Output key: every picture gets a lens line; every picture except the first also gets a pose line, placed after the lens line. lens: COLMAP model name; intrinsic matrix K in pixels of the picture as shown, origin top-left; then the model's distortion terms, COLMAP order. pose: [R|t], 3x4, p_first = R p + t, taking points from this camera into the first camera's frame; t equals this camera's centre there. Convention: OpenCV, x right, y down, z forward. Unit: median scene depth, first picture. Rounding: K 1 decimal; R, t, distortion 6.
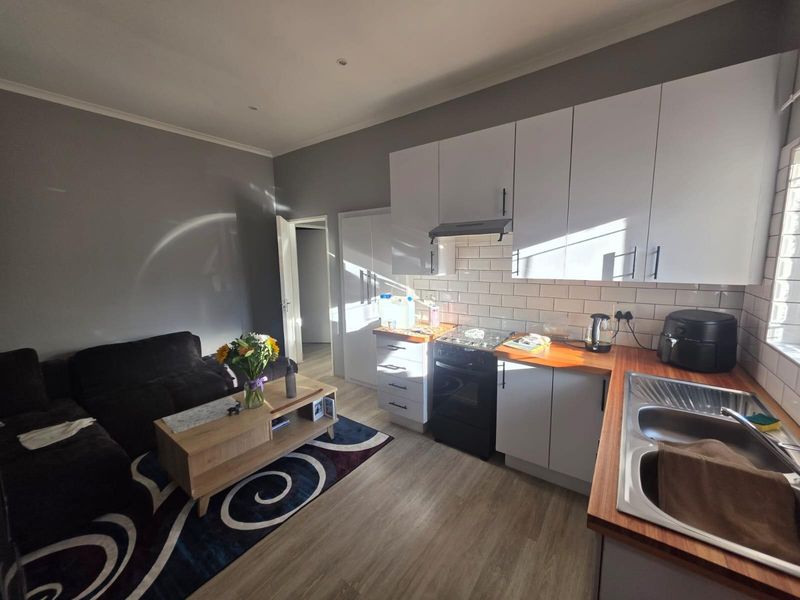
lens RADIAL K [[320.7, 0, 403.0], [0, 320.7, 299.8], [0, 0, 1]] dist [0.006400, -0.001928]
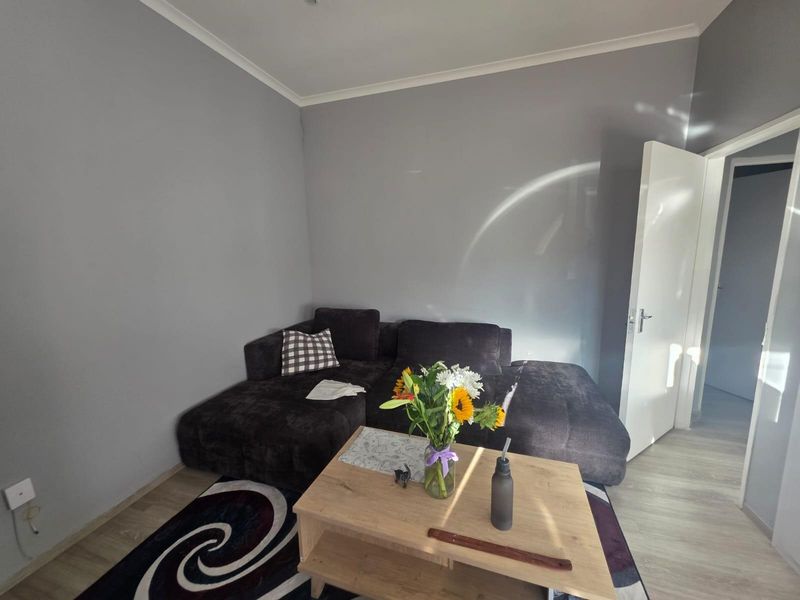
lens RADIAL K [[320.7, 0, 401.4], [0, 320.7, 295.7], [0, 0, 1]] dist [0.006400, -0.001928]
pose [[0.317164, 0.156147, -0.935428, -0.006380], [-0.113980, 0.985479, 0.125855, -0.052148], [0.941496, 0.066703, 0.330356, 0.553828]]
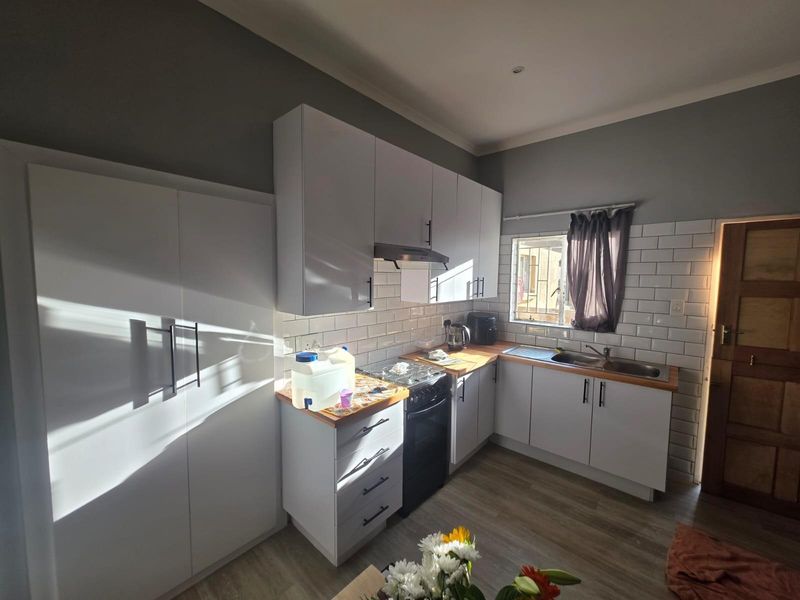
lens RADIAL K [[320.7, 0, 401.2], [0, 320.7, 299.3], [0, 0, 1]] dist [0.006400, -0.001928]
pose [[0.092136, -0.065866, 0.993566, -0.558419], [0.122535, 0.990976, 0.054331, -0.115404], [-0.988178, 0.116741, 0.099376, 0.746717]]
